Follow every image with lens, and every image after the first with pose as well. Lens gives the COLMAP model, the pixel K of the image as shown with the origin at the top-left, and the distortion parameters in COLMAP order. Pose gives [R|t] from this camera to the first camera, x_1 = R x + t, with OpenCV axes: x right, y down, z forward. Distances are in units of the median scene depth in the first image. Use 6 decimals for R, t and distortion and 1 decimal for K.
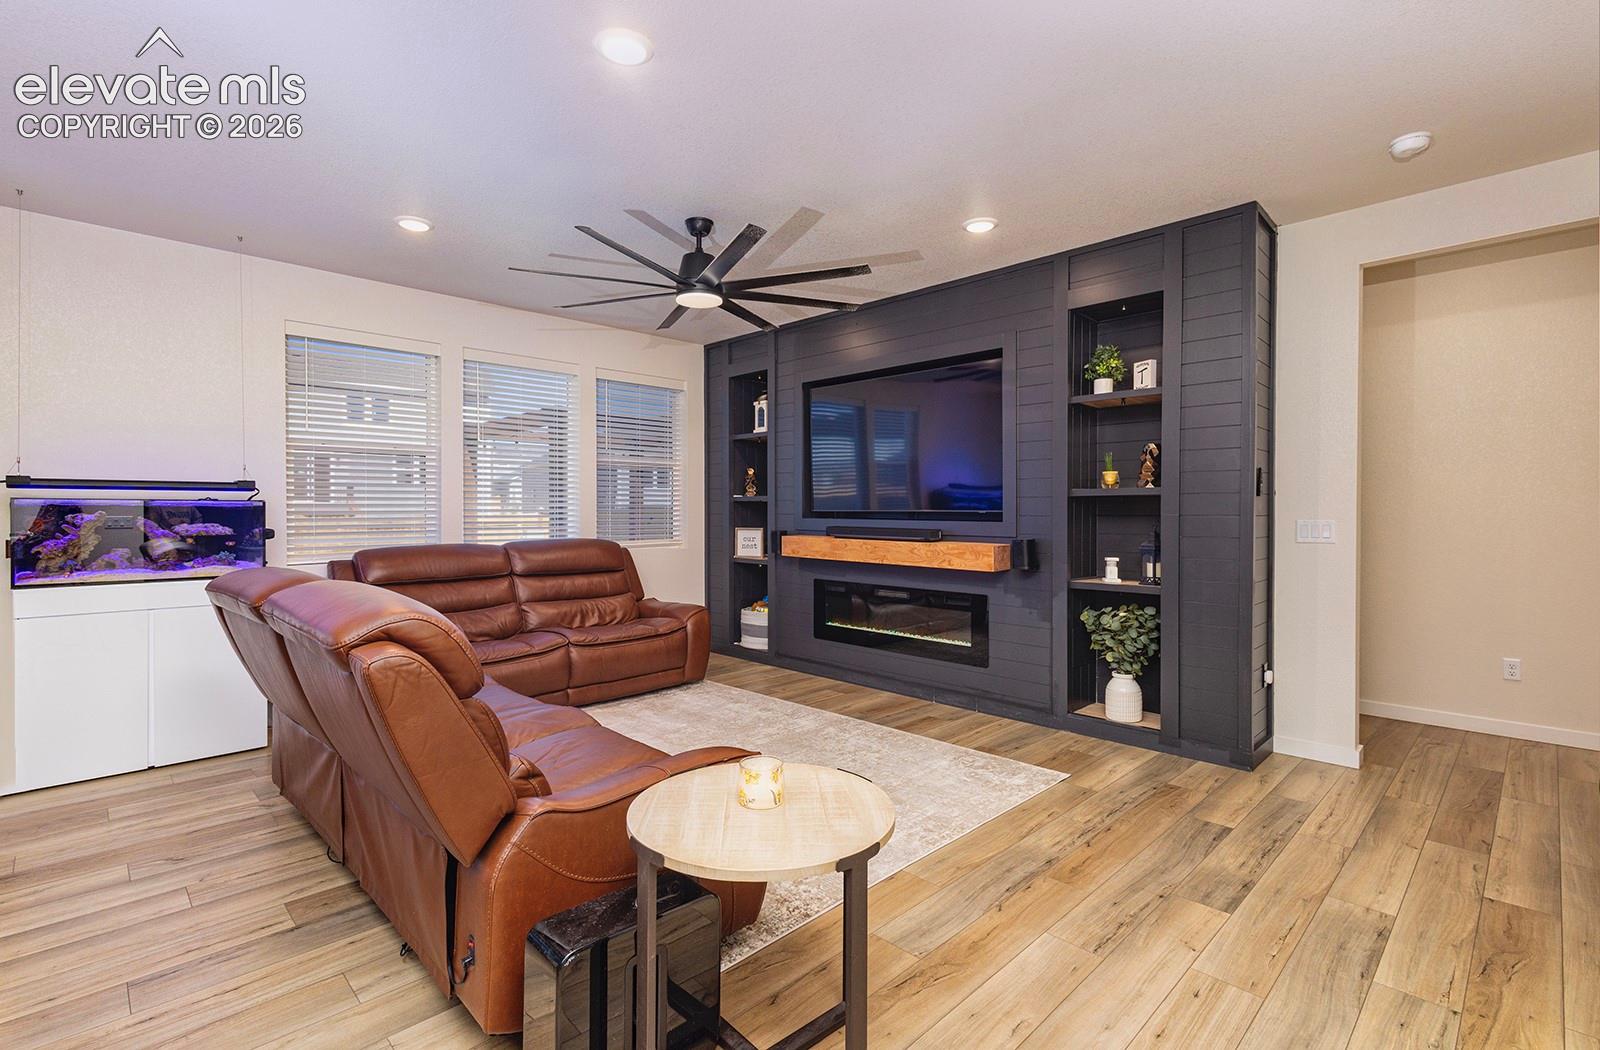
lens RADIAL K [[737.9, 0, 703.8], [0, 737.9, 521.1], [0, 0, 1]] dist [0.002217, 0.000076]
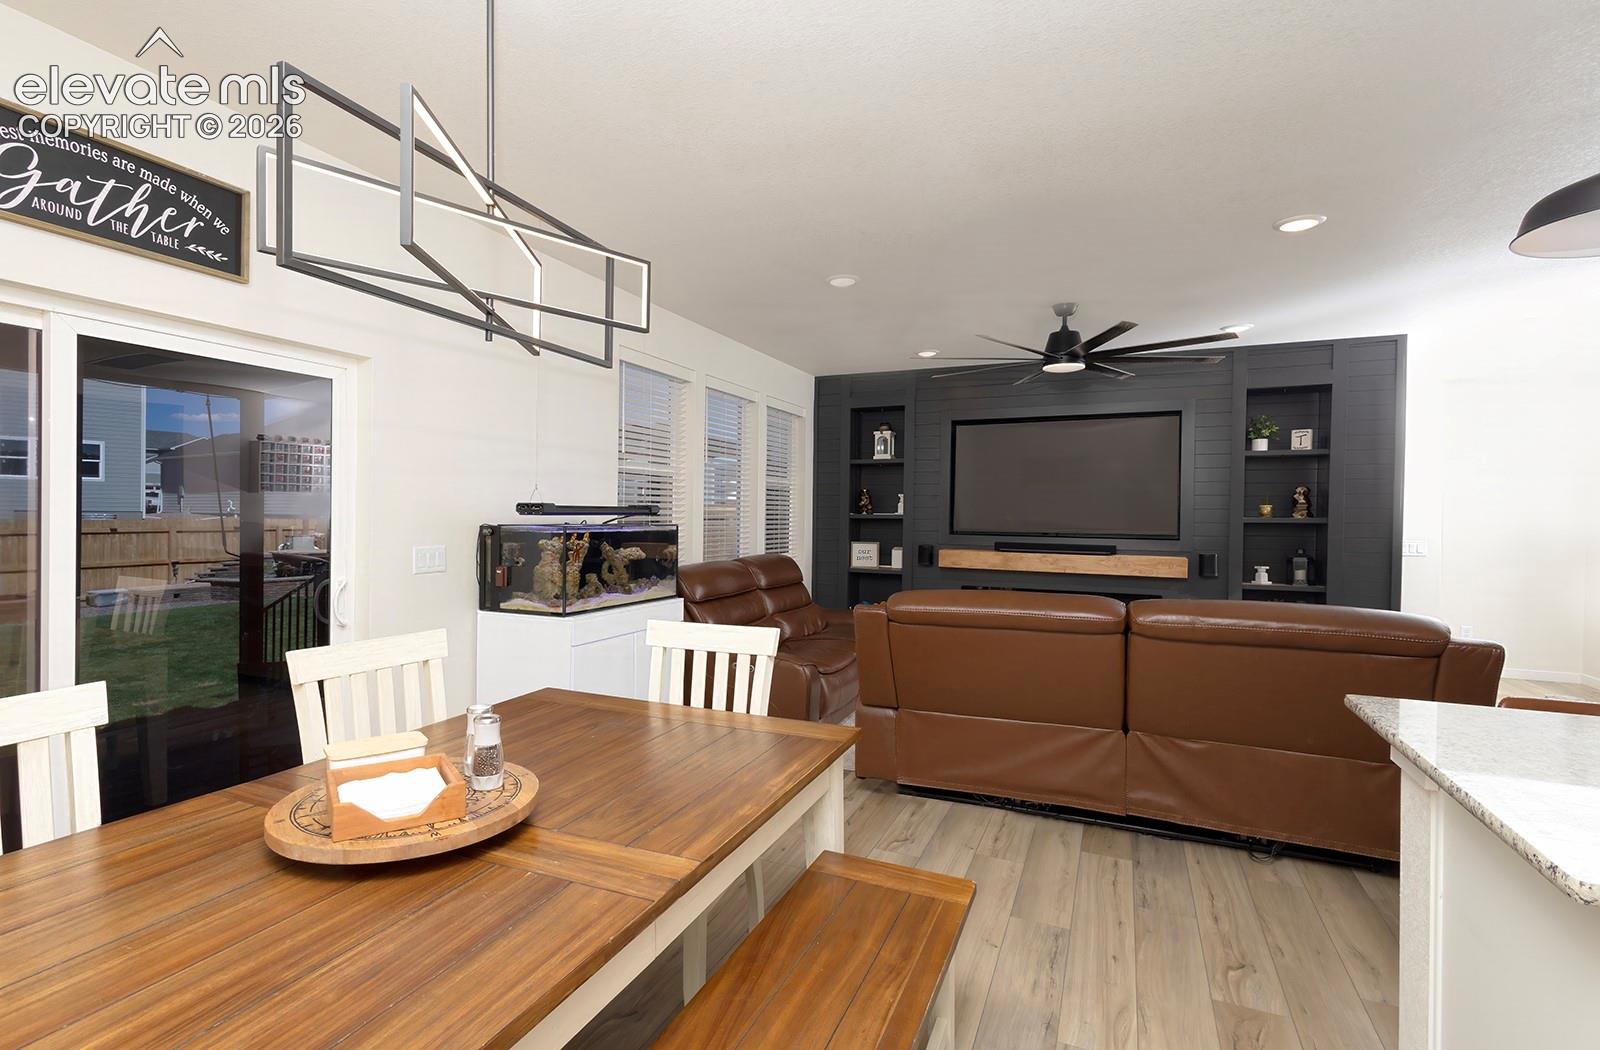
lens RADIAL K [[746.6, 0, 704.3], [0, 746.6, 524.4], [0, 0, 1]] dist [0.008902, 0.000241]
pose [[0.947952, 0.001709, 0.318409, -0.859439], [-0.001664, 0.999999, -0.000413, -0.026653], [-0.318409, -0.000138, 0.947953, -0.015034]]
